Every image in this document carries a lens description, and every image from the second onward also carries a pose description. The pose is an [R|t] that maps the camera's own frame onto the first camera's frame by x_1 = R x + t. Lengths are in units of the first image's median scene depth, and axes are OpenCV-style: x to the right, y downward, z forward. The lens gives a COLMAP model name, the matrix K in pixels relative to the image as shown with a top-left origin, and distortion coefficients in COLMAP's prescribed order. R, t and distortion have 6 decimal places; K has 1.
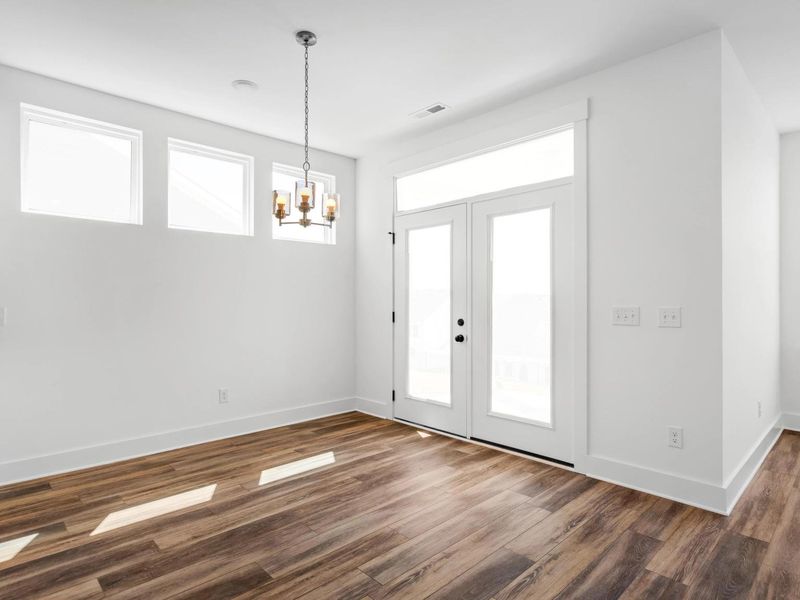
lens RADIAL K [[454.6, 0, 400.0], [0, 454.6, 300.0], [0, 0, 1]] dist [-0.003393, -0.000899]
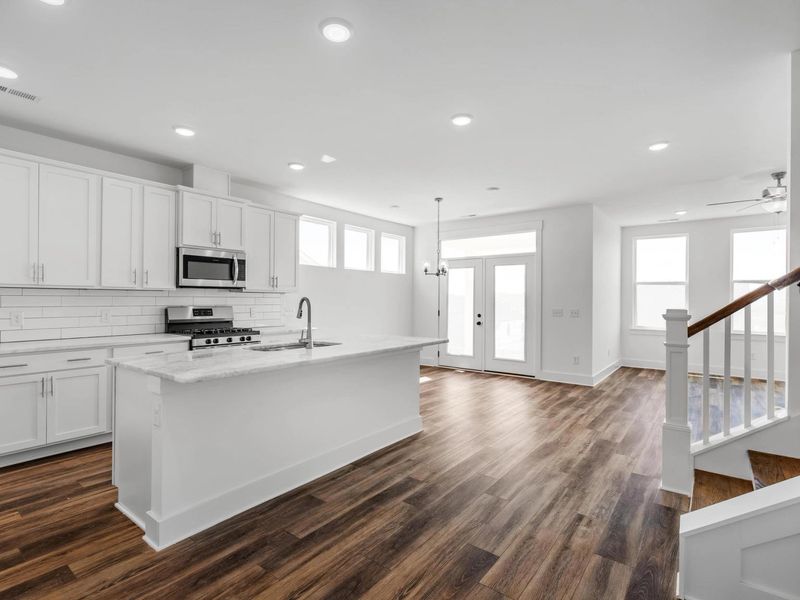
lens RADIAL K [[401.7, 0, 401.8], [0, 401.7, 300.2], [0, 0, 1]] dist [0.001234, 0.000112]
pose [[0.989052, 0.007011, 0.147399, -0.536530], [-0.006957, 0.999975, -0.000882, -0.019123], [-0.147402, -0.000153, 0.989077, -0.840704]]
